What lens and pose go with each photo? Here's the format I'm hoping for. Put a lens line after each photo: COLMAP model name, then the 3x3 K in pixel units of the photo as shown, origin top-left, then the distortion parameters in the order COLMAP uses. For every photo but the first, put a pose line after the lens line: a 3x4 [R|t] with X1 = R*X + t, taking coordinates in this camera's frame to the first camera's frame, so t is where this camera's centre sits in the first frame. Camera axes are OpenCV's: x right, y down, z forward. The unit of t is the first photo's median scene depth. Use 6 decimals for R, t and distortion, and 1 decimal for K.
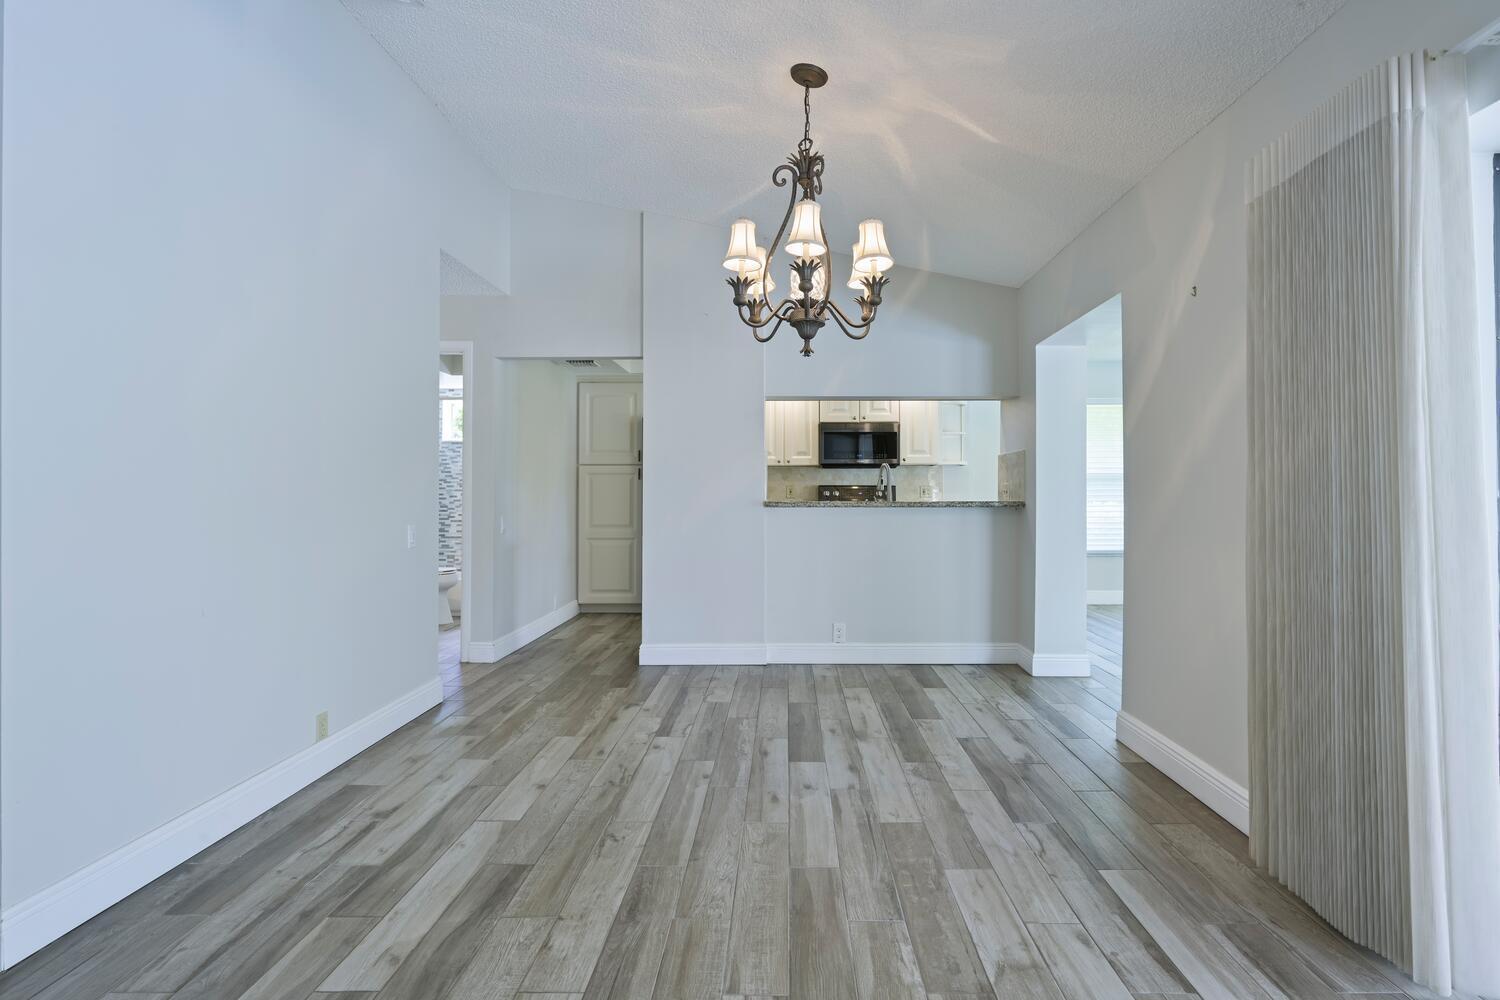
lens RADIAL K [[771.5, 0, 767.5], [0, 771.5, 479.4], [0, 0, 1]] dist [-0.000746, -0.000146]
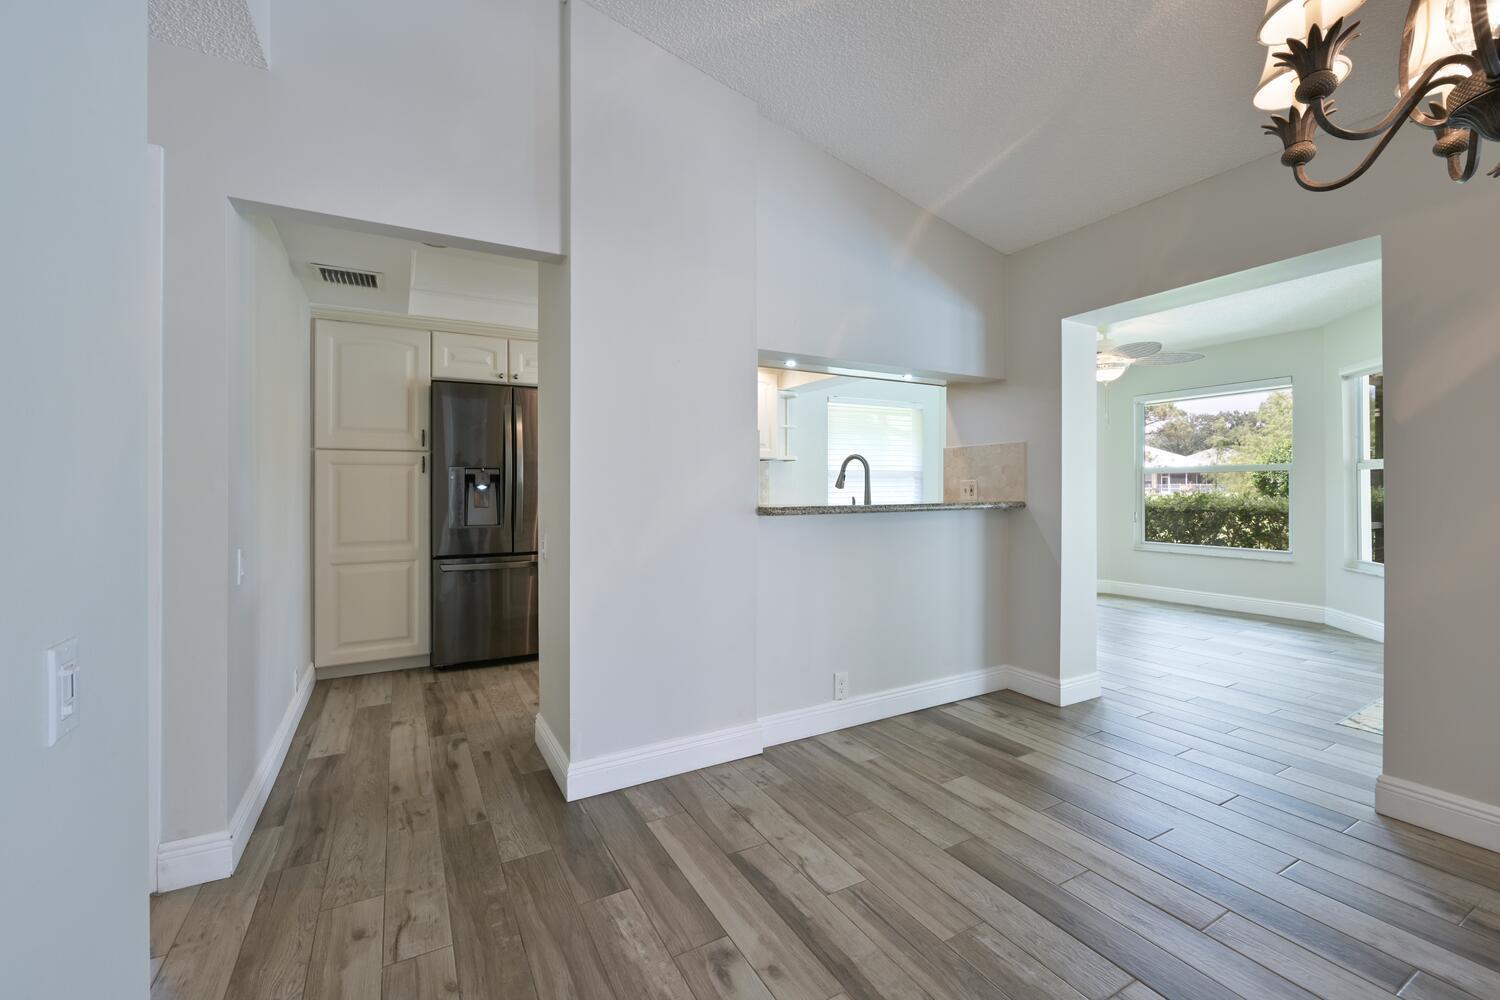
lens RADIAL K [[628.1, 0, 752.3], [0, 628.1, 484.5], [0, 0, 1]] dist [0.001703, 0.000382]
pose [[0.864416, -0.002592, 0.502771, -0.277358], [-0.005839, 0.999868, 0.015194, 0.000748], [-0.502744, -0.016070, 0.864286, 0.532478]]
